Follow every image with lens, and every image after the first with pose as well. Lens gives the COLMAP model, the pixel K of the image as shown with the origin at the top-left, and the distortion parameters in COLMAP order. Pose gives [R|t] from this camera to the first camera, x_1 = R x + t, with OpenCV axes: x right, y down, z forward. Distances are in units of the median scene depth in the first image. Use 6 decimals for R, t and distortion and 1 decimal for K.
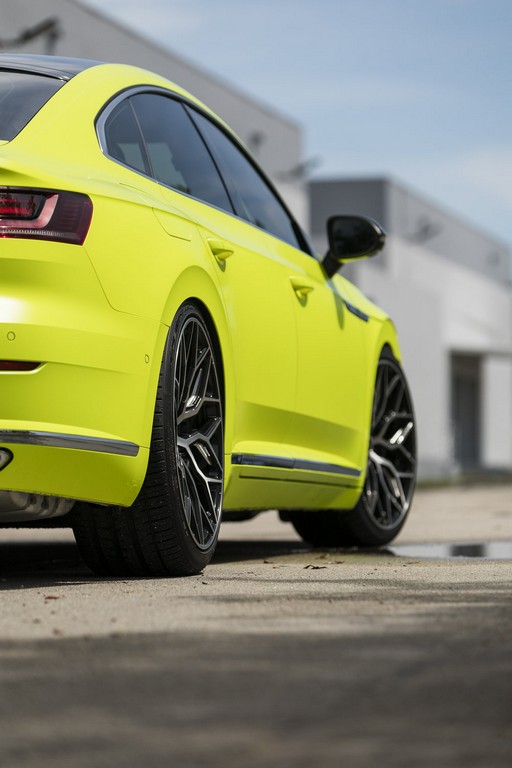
lens RADIAL K [[2851.6, 0, 256.0], [0, 2851.6, 384.0], [0, 0, 1]] dist [1.843167, 0.110142]
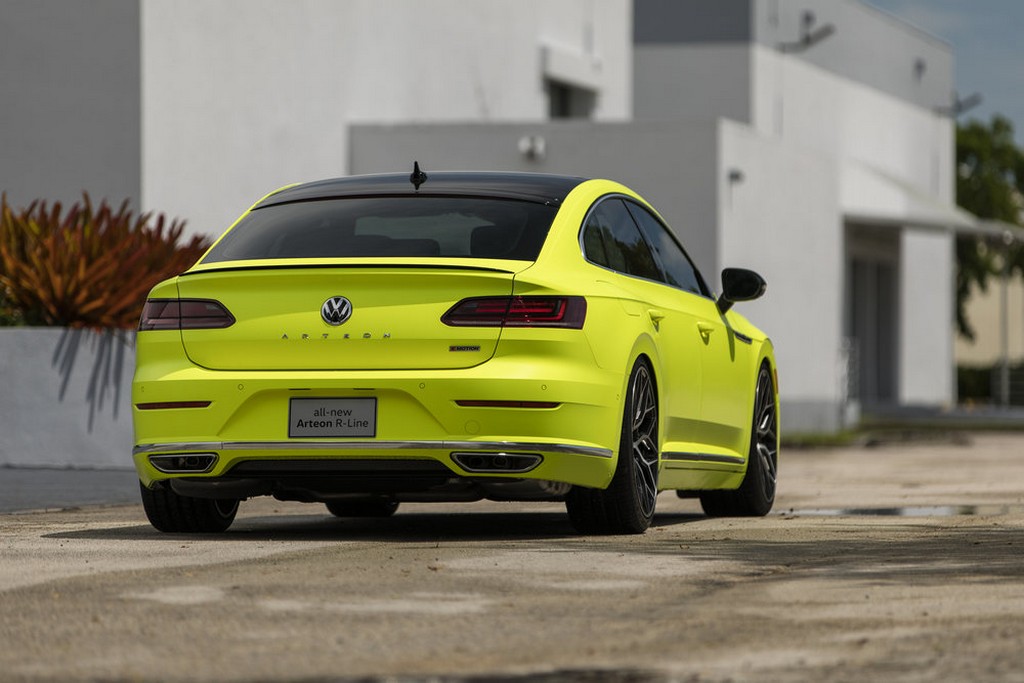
lens RADIAL K [[5795.1, 0, 512.0], [0, 5795.1, 341.5], [0, 0, 1]] dist [3.898199, -3.490341]
pose [[0.999959, 0.004545, 0.007874, -0.100563], [-0.004722, 0.999733, 0.022605, -0.092049], [-0.007769, -0.022641, 0.999713, -1.827189]]
